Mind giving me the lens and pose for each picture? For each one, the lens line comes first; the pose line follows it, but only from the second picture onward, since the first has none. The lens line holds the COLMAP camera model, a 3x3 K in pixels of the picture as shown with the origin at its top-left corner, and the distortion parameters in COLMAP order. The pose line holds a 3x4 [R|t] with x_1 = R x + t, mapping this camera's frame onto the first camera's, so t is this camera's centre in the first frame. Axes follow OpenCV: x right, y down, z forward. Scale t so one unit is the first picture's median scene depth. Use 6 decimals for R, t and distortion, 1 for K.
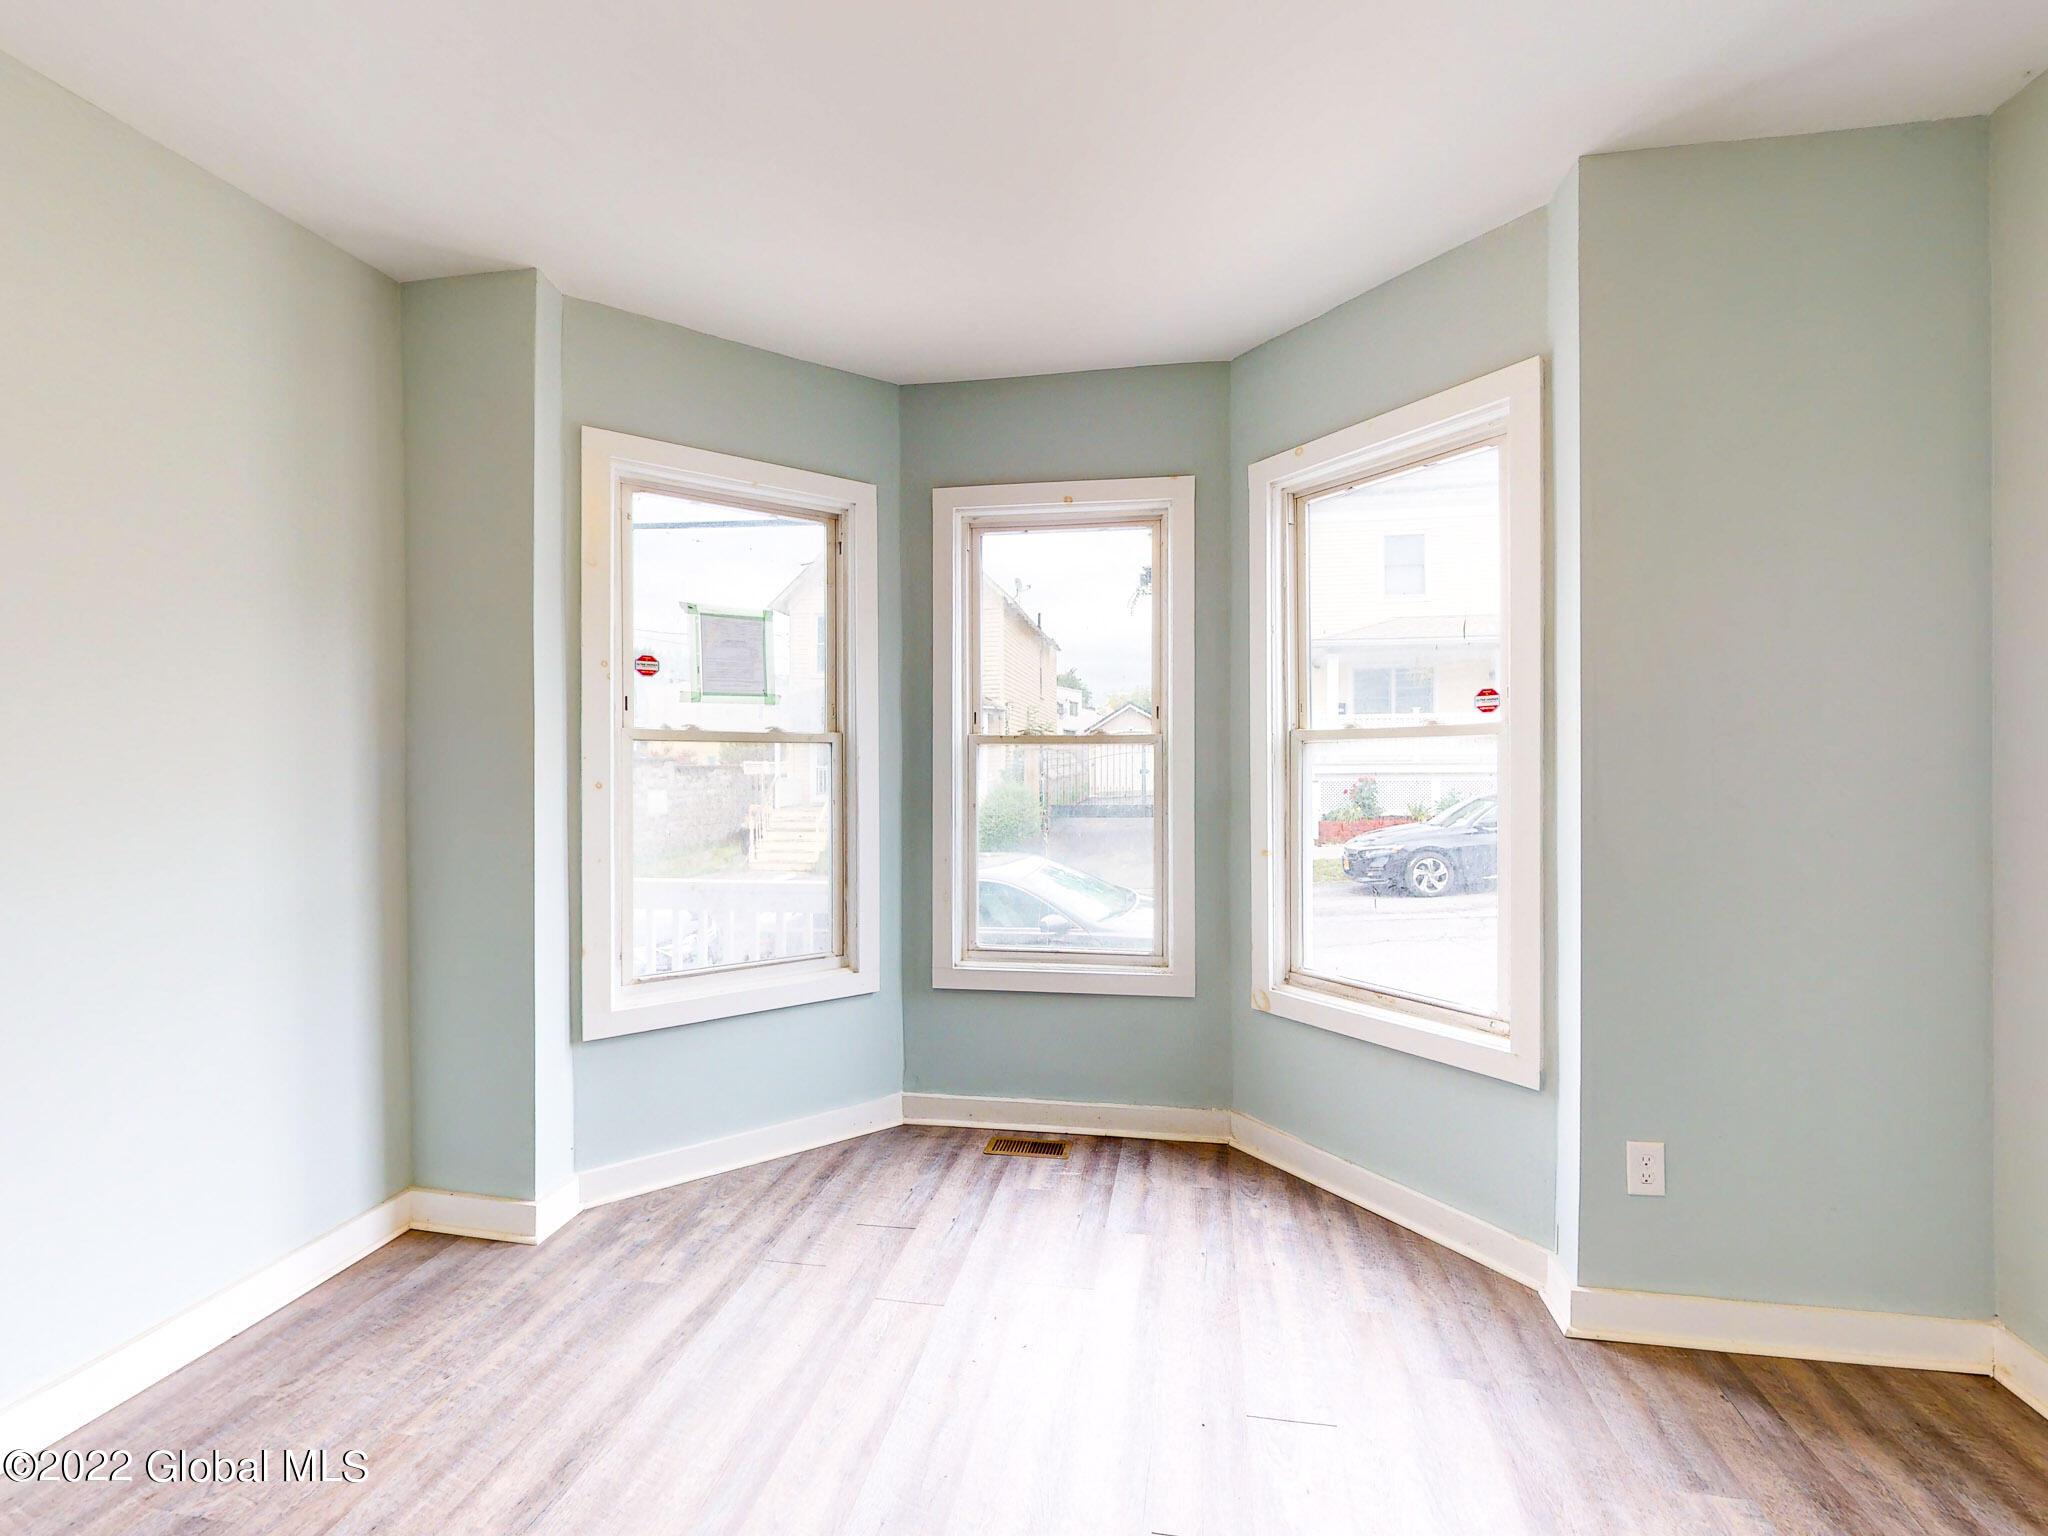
lens RADIAL K [[931.3, 0, 1035.1], [0, 931.3, 764.8], [0, 0, 1]] dist [-0.001267, 0.000031]
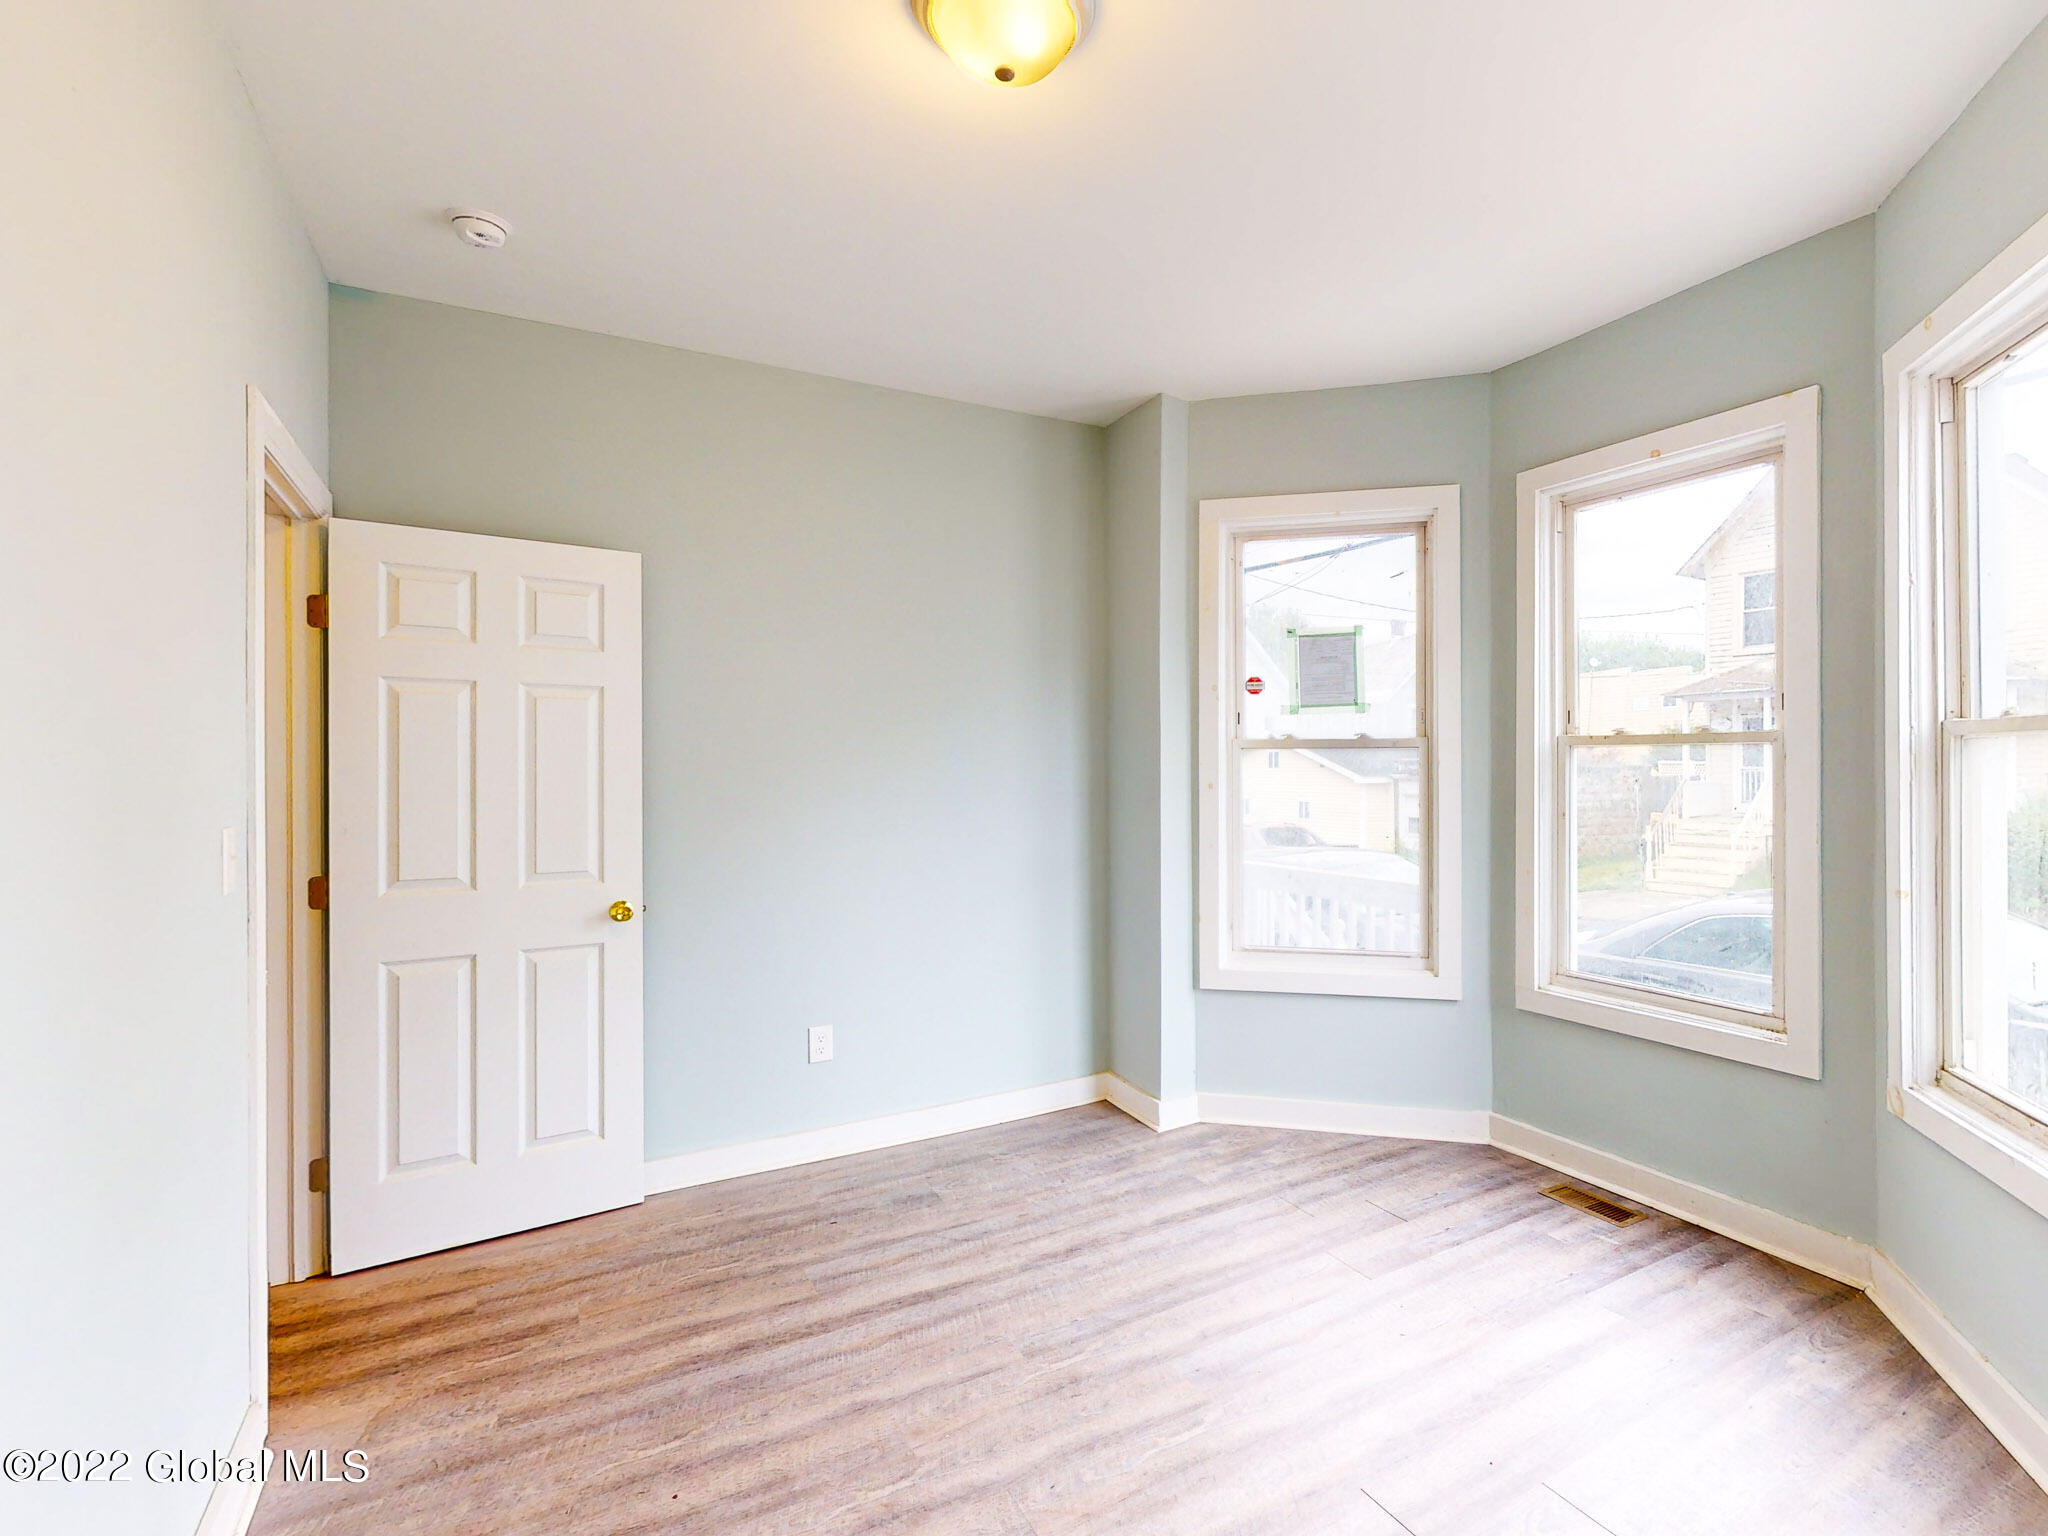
lens RADIAL K [[1013.6, 0, 1013.5], [0, 1013.6, 764.3], [0, 0, 1]] dist [0.002357, 0.000891]
pose [[0.580065, -0.002620, -0.814566, 0.464062], [0.002824, 0.999995, -0.001205, -0.005583], [0.814565, -0.001601, 0.580070, -0.002648]]
